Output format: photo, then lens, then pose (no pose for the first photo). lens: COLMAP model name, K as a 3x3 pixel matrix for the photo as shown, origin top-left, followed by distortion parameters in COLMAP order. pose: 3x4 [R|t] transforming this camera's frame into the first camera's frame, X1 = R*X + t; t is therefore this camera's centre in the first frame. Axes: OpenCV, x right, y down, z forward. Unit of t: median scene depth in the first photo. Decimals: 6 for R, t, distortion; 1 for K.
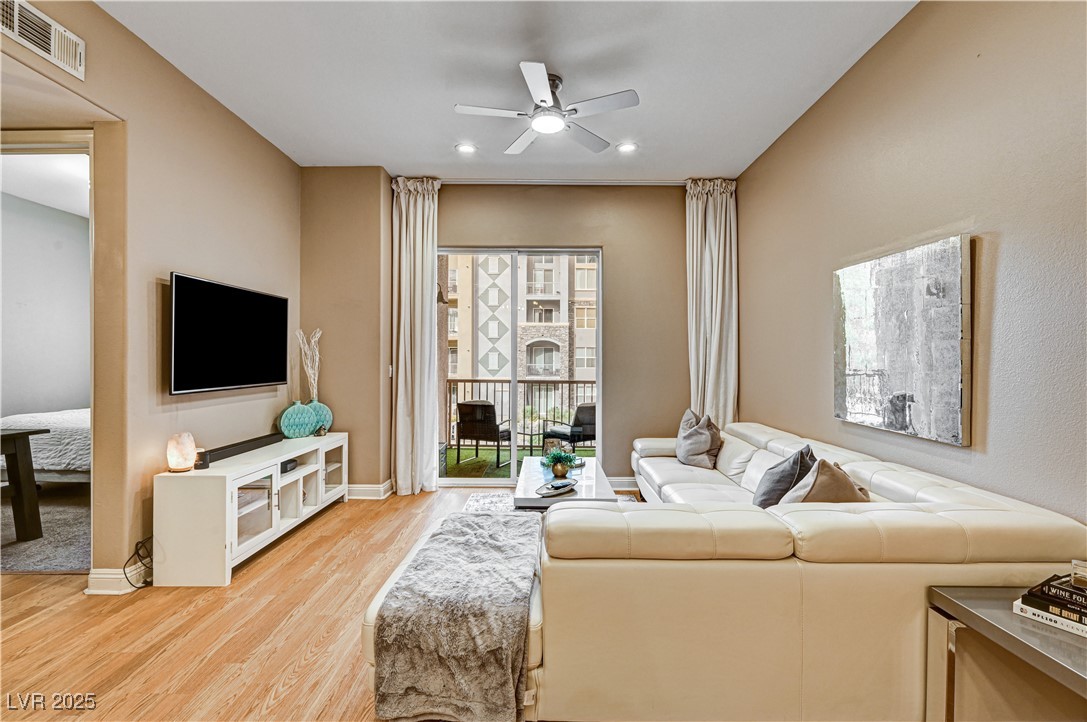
lens RADIAL K [[479.4, 0, 543.5], [0, 479.4, 361.0], [0, 0, 1]] dist [0.000250, 0.000690]
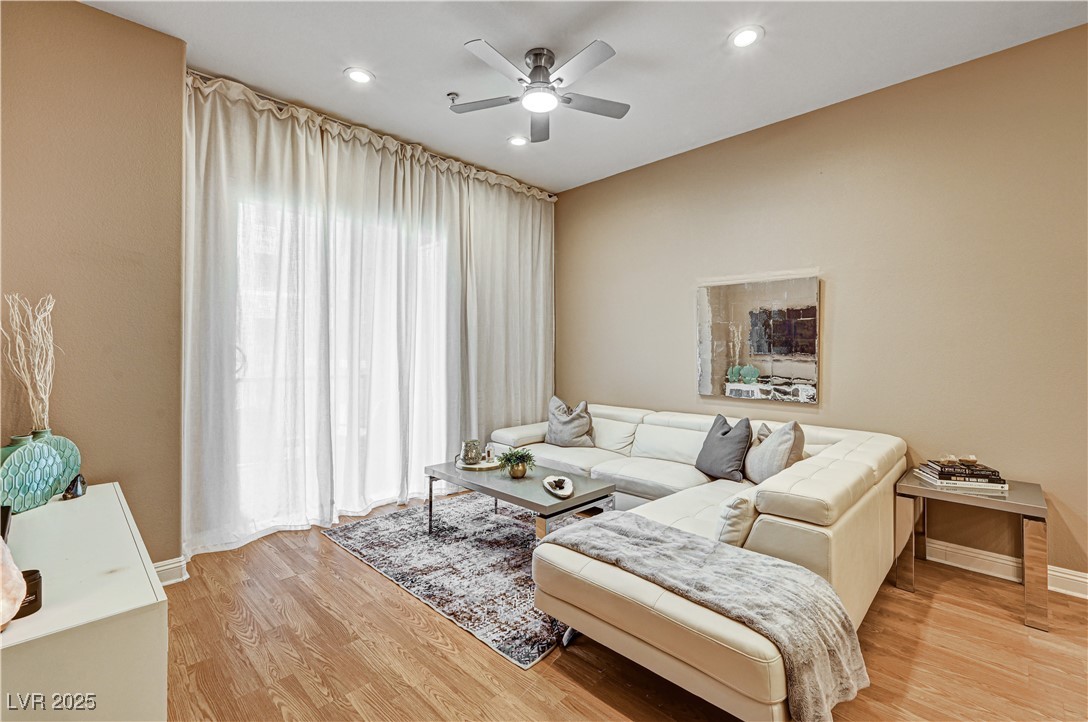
lens RADIAL K [[473.4, 0, 543.3], [0, 473.4, 347.6], [0, 0, 1]] dist [0.001396, 0.000272]
pose [[0.699203, 0.002193, 0.714920, -0.515197], [0.000465, 0.999994, -0.003523, -0.008148], [-0.714923, 0.002796, 0.699198, 0.275744]]
